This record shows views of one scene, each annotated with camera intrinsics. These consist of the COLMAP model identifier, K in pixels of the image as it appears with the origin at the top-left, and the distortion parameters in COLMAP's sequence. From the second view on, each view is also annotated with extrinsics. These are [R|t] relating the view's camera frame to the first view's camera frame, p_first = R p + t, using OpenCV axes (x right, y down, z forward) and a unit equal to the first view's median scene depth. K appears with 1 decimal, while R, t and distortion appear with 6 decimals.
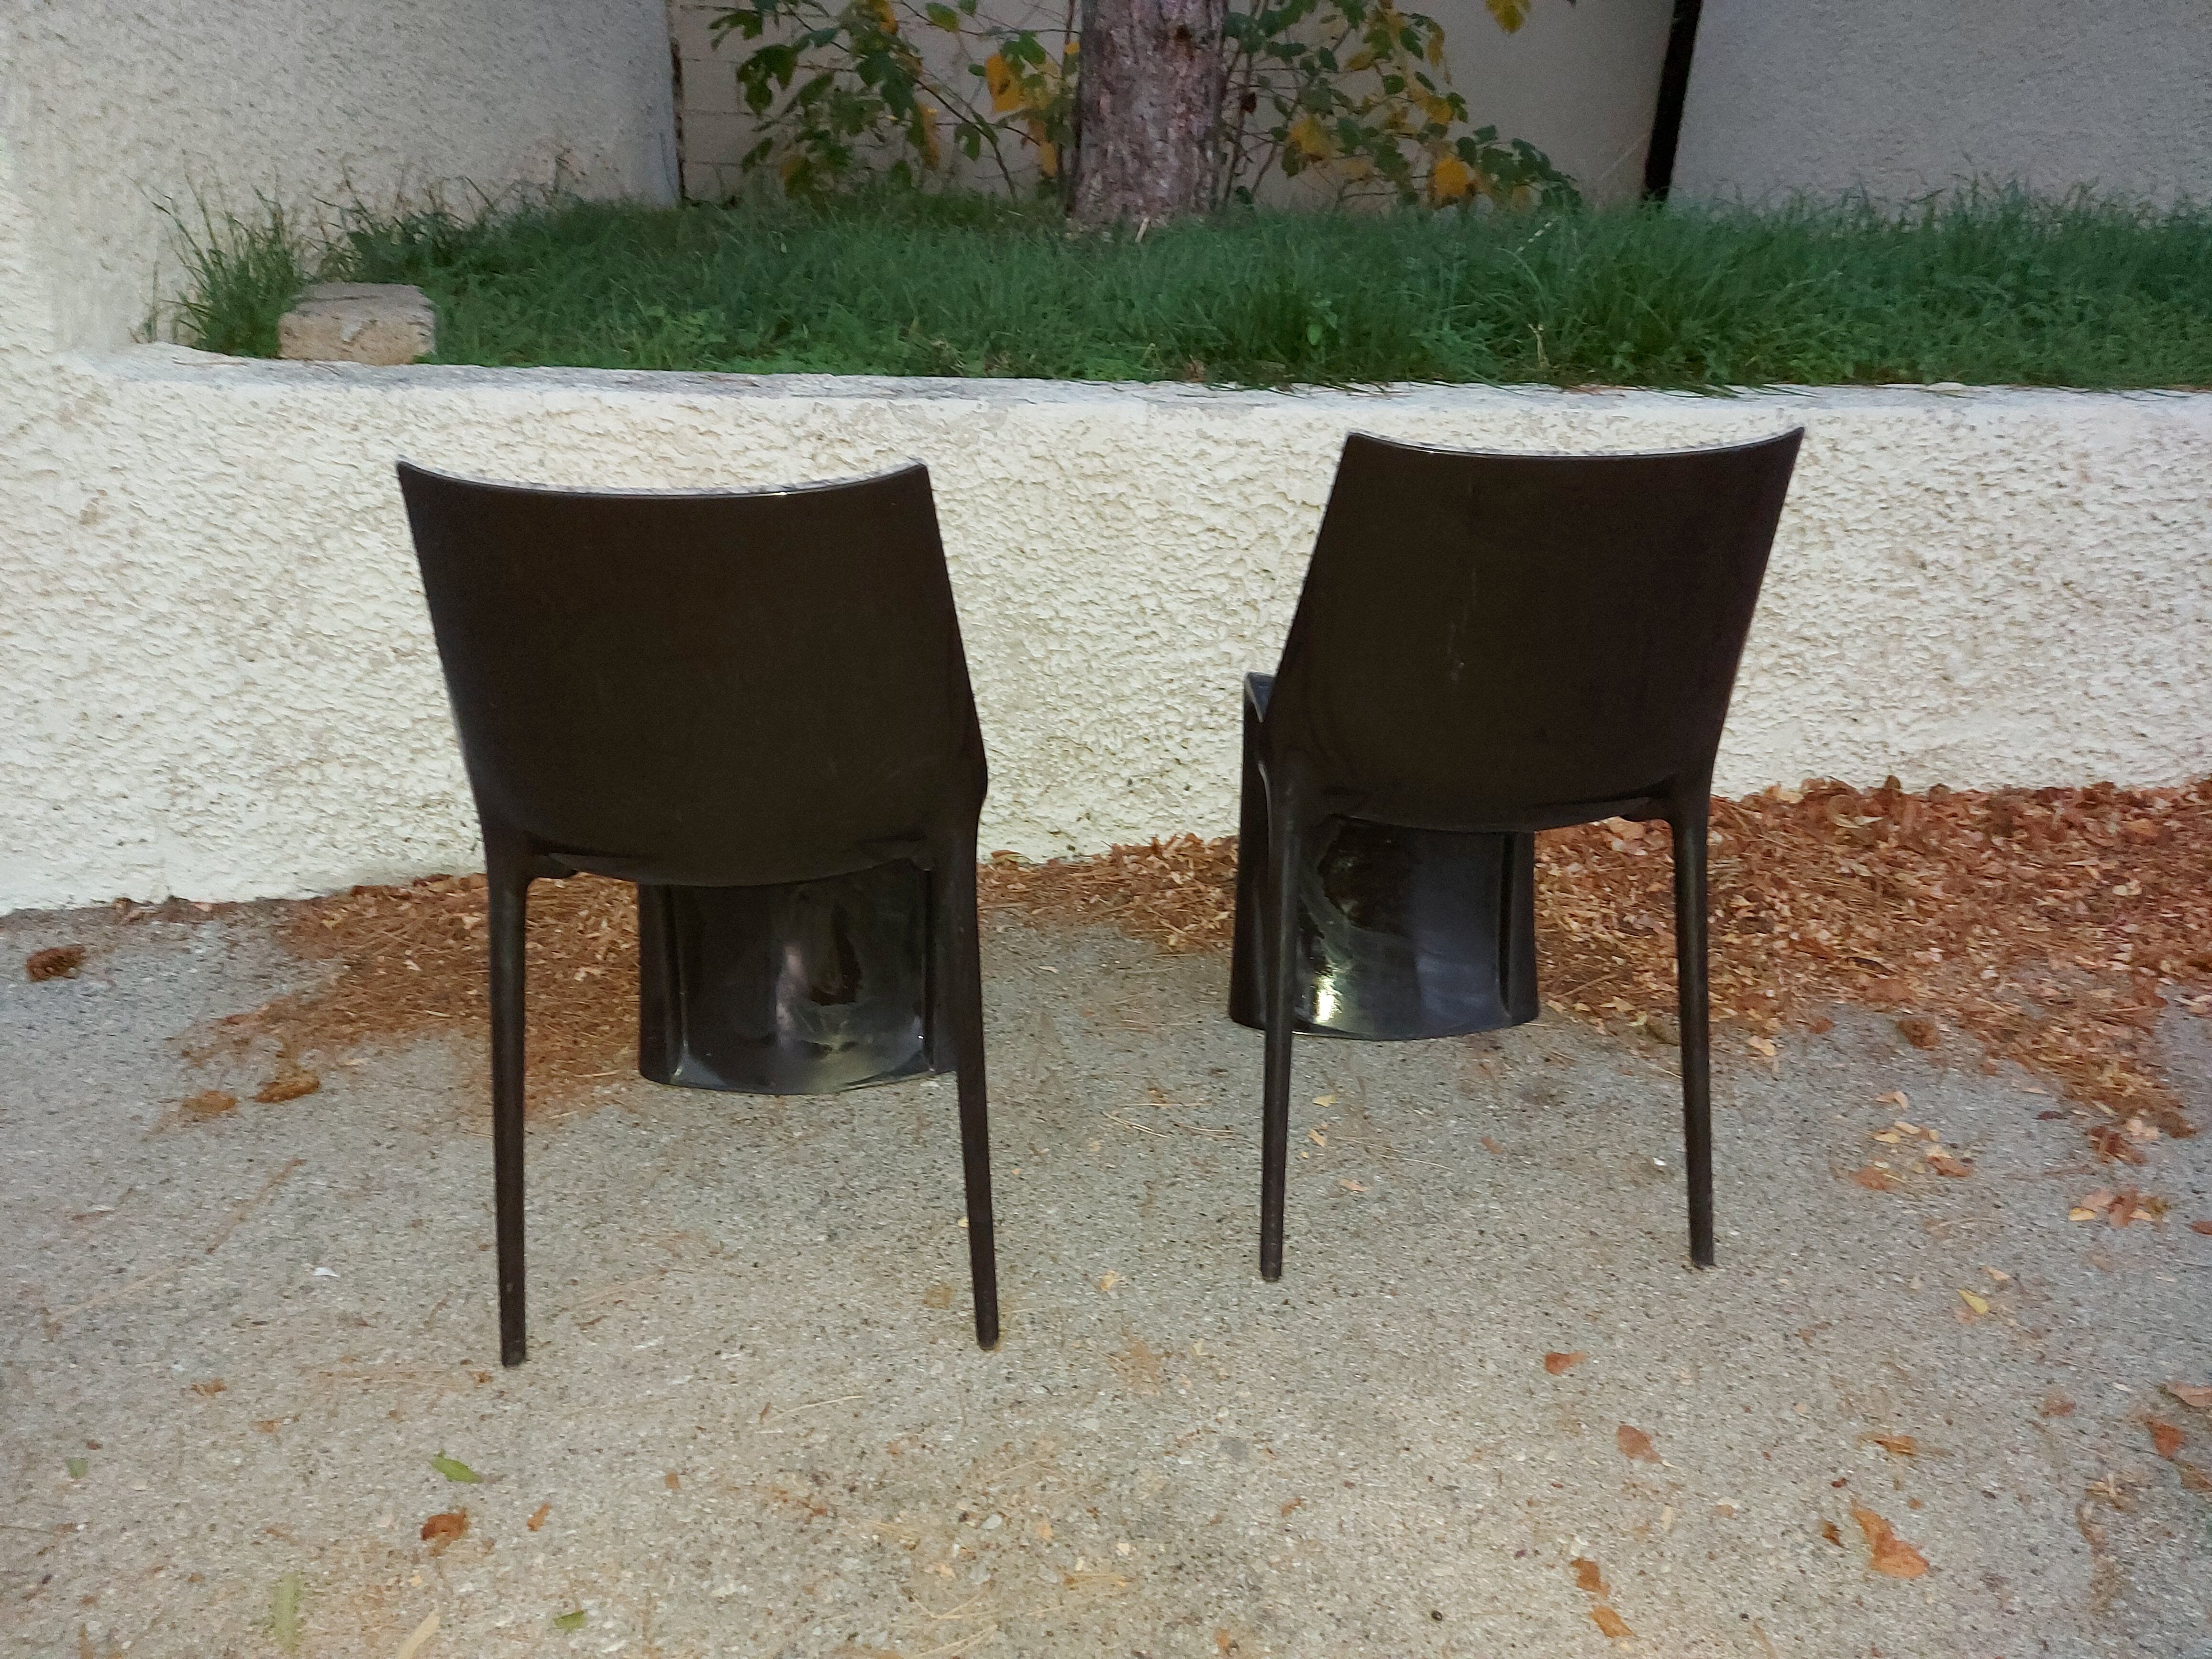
lens RADIAL K [[1577.3, 0, 1109.4], [0, 1577.3, 832.5], [0, 0, 1]] dist [0.089811, -0.096599]
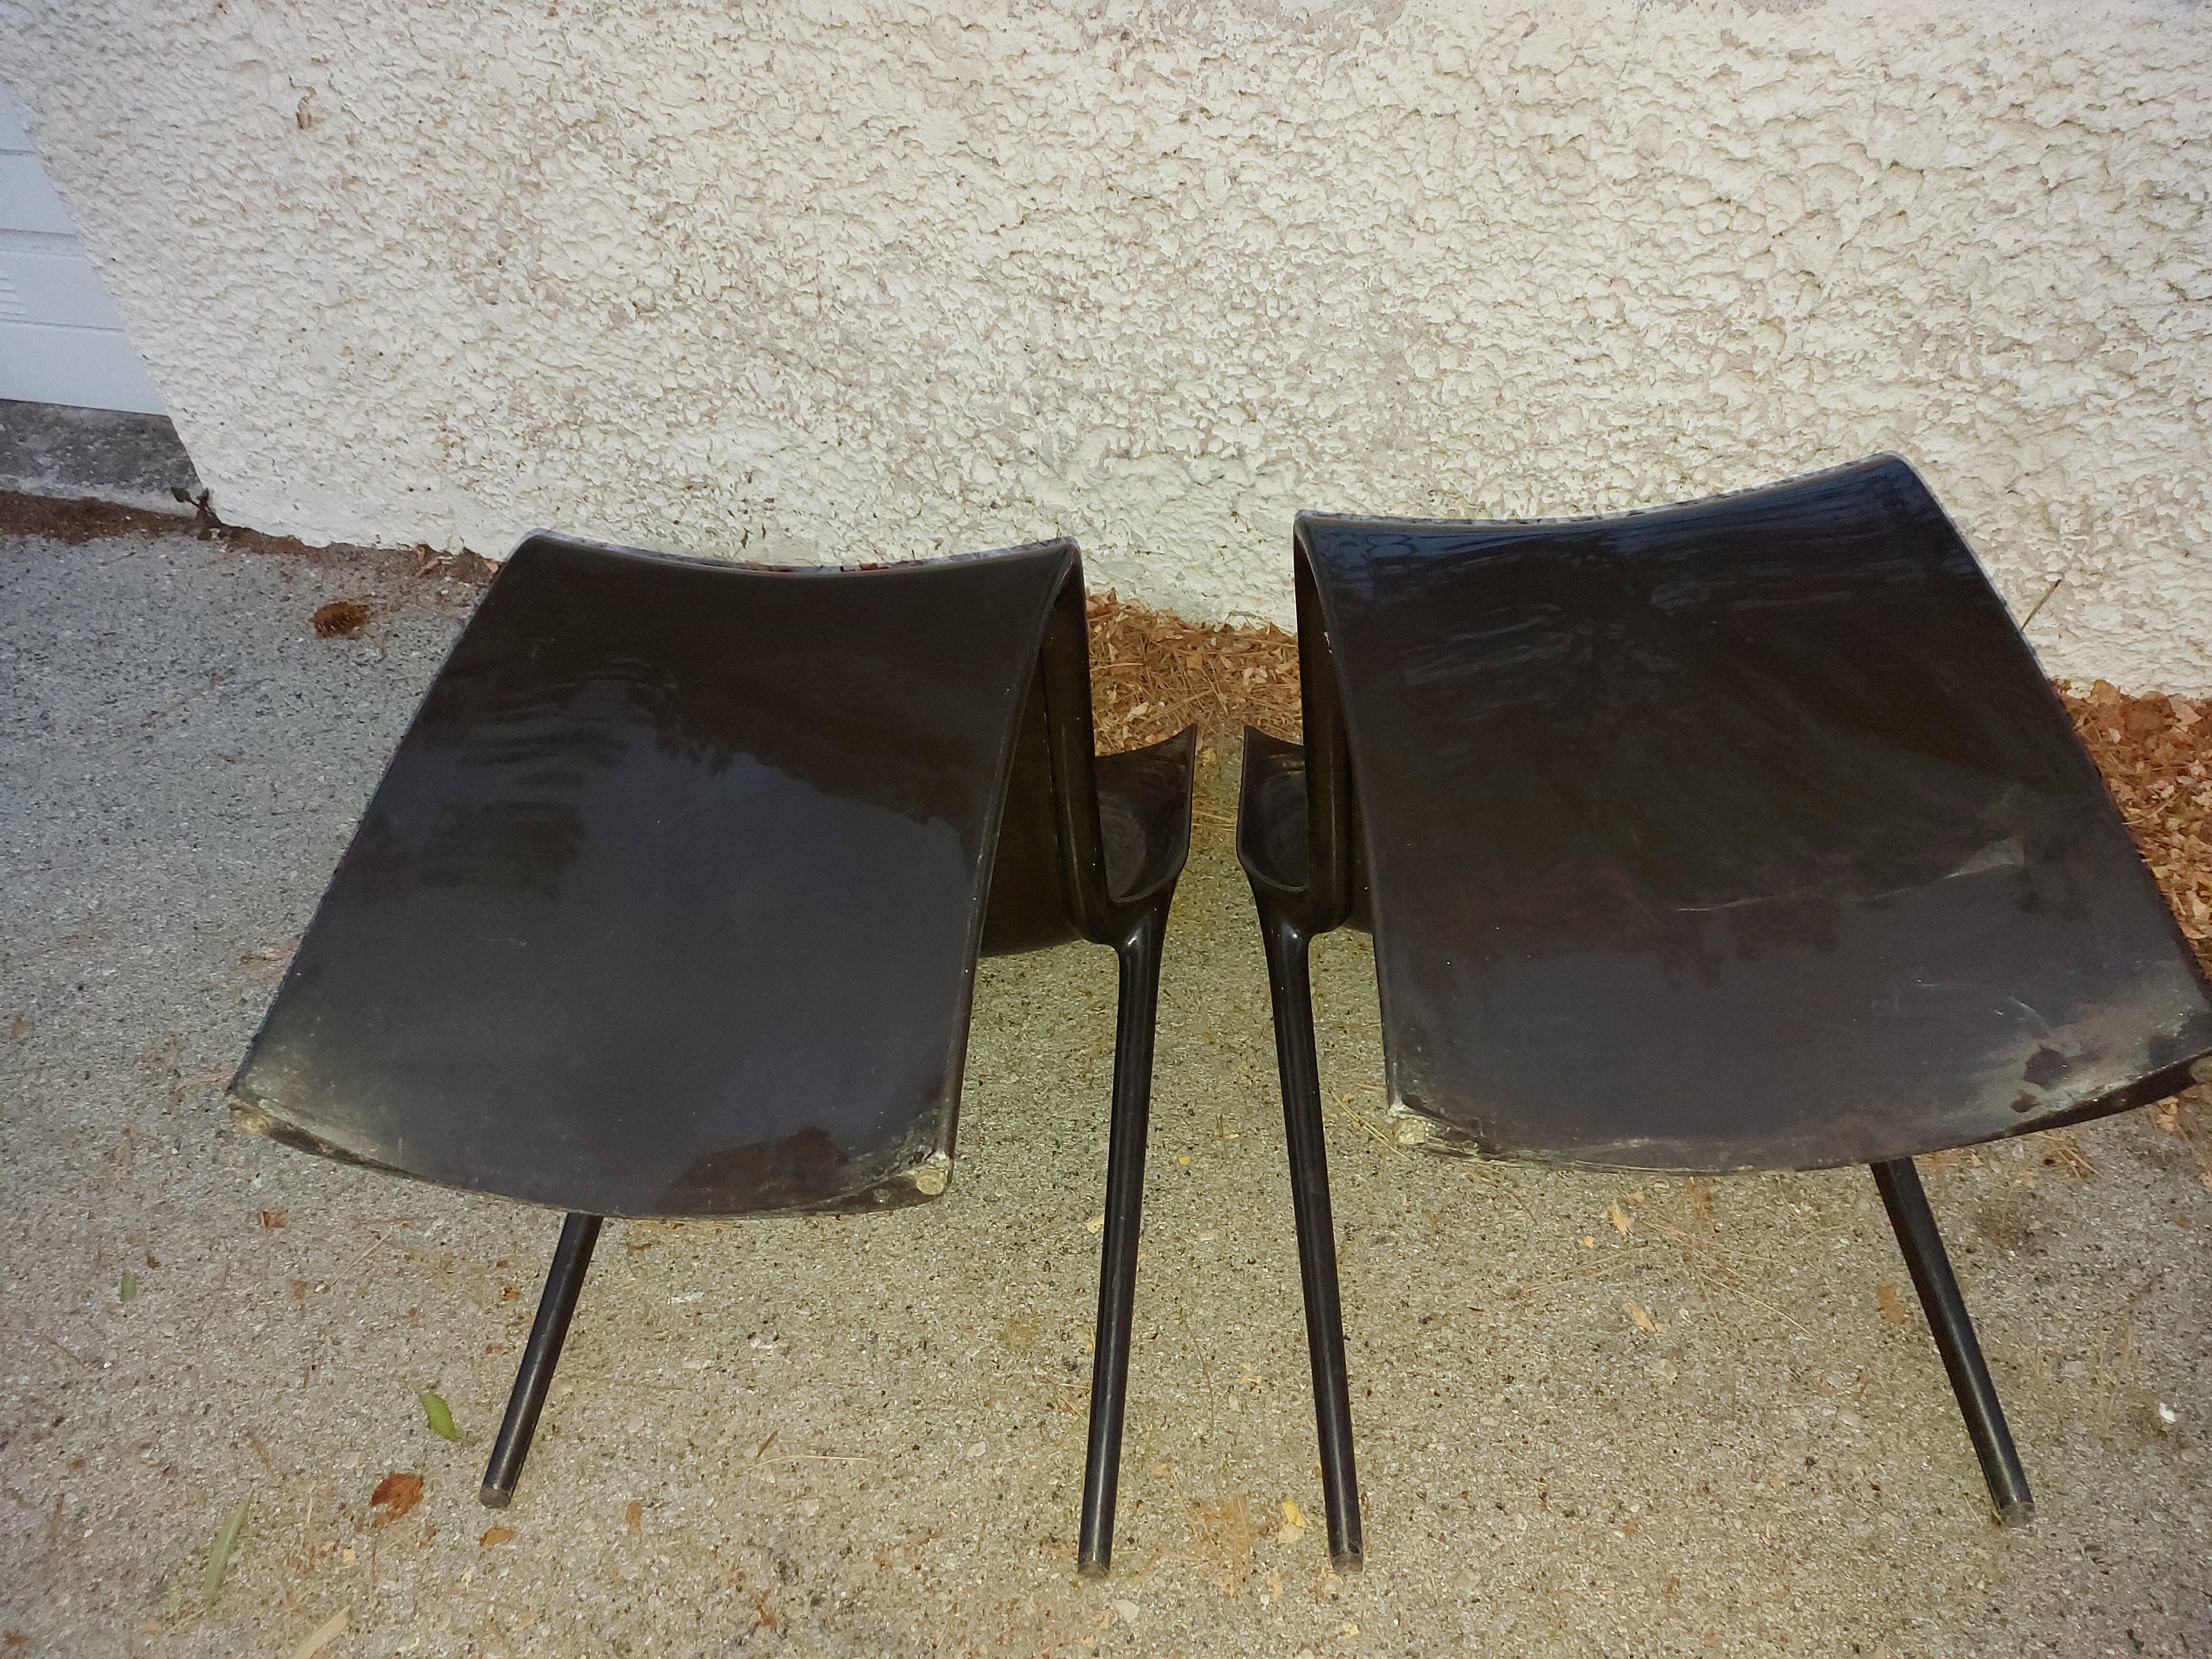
lens RADIAL K [[1584.3, 0, 1107.5], [0, 1584.3, 837.6], [0, 0, 1]] dist [0.080551, -0.086837]
pose [[0.920315, 0.202597, -0.334625, 0.109045], [-0.087326, 0.940250, 0.329097, -0.149631], [0.381305, -0.273651, 0.883018, 0.293517]]
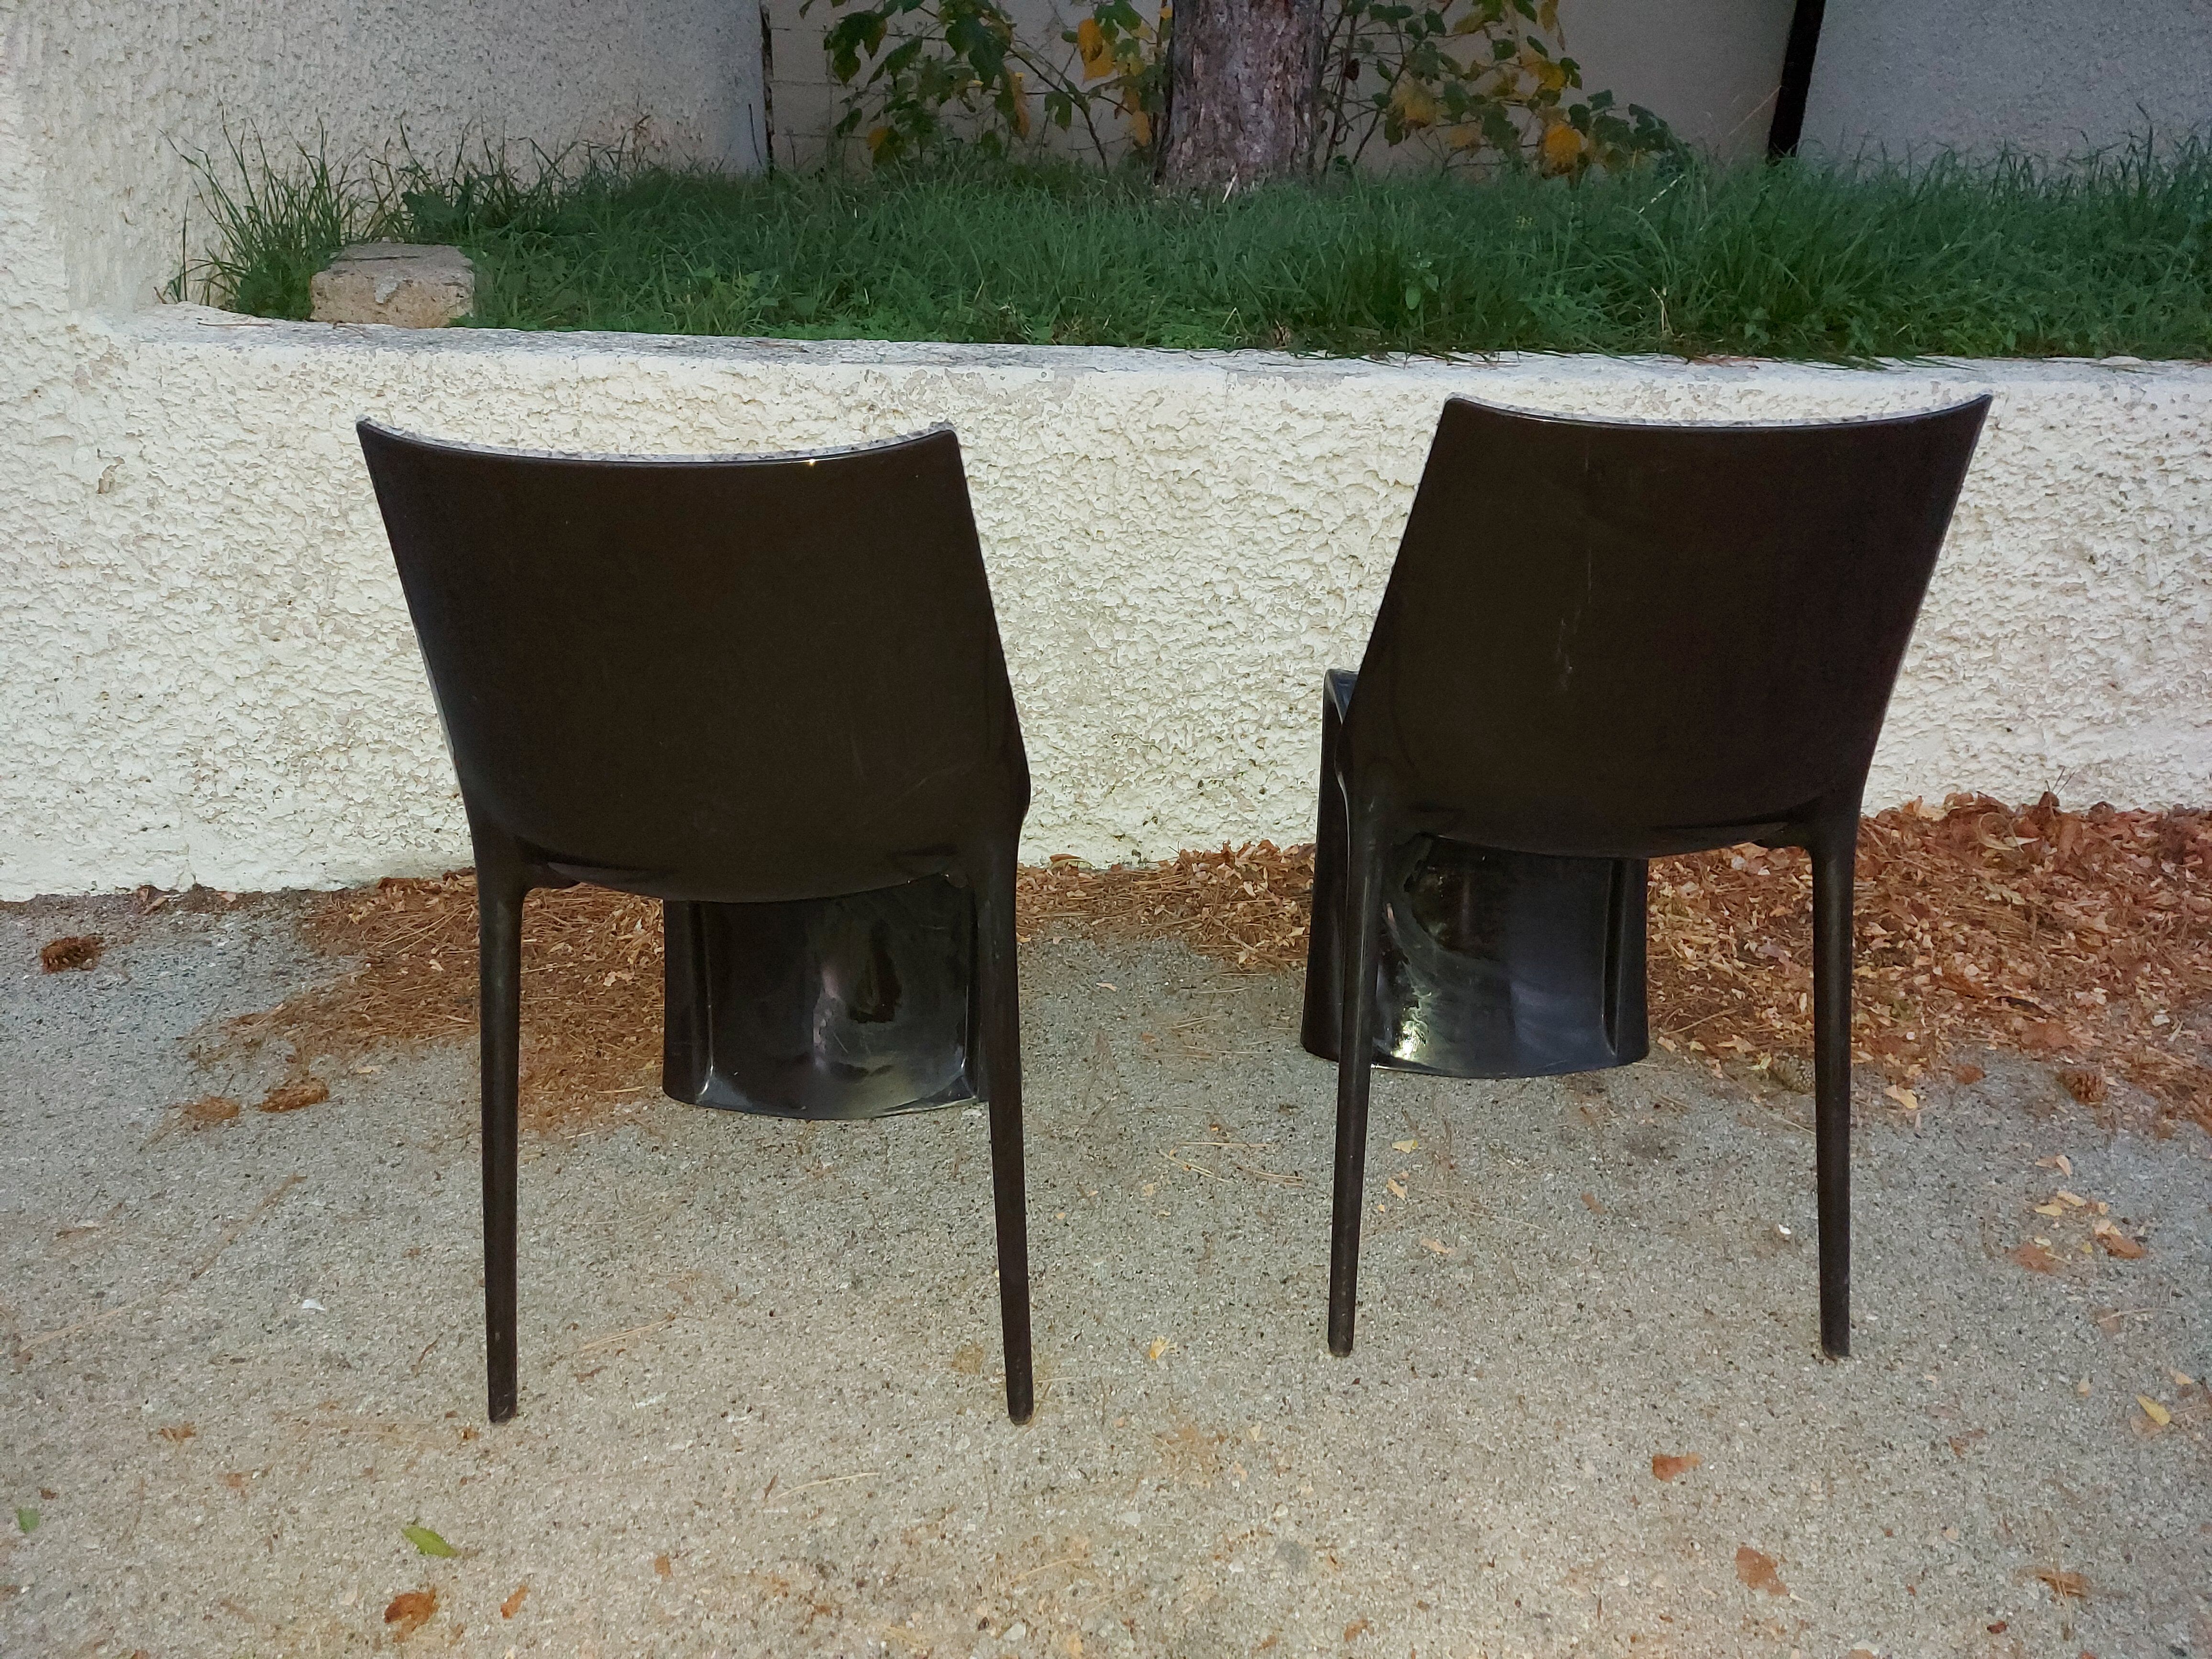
lens RADIAL K [[1575.6, 0, 1106.5], [0, 1575.6, 836.9], [0, 0, 1]] dist [0.087739, -0.092675]
pose [[0.998265, 0.021422, -0.054849, 0.010487], [-0.020695, 0.999691, 0.013785, -0.013883], [0.055127, -0.012626, 0.998399, 0.079879]]
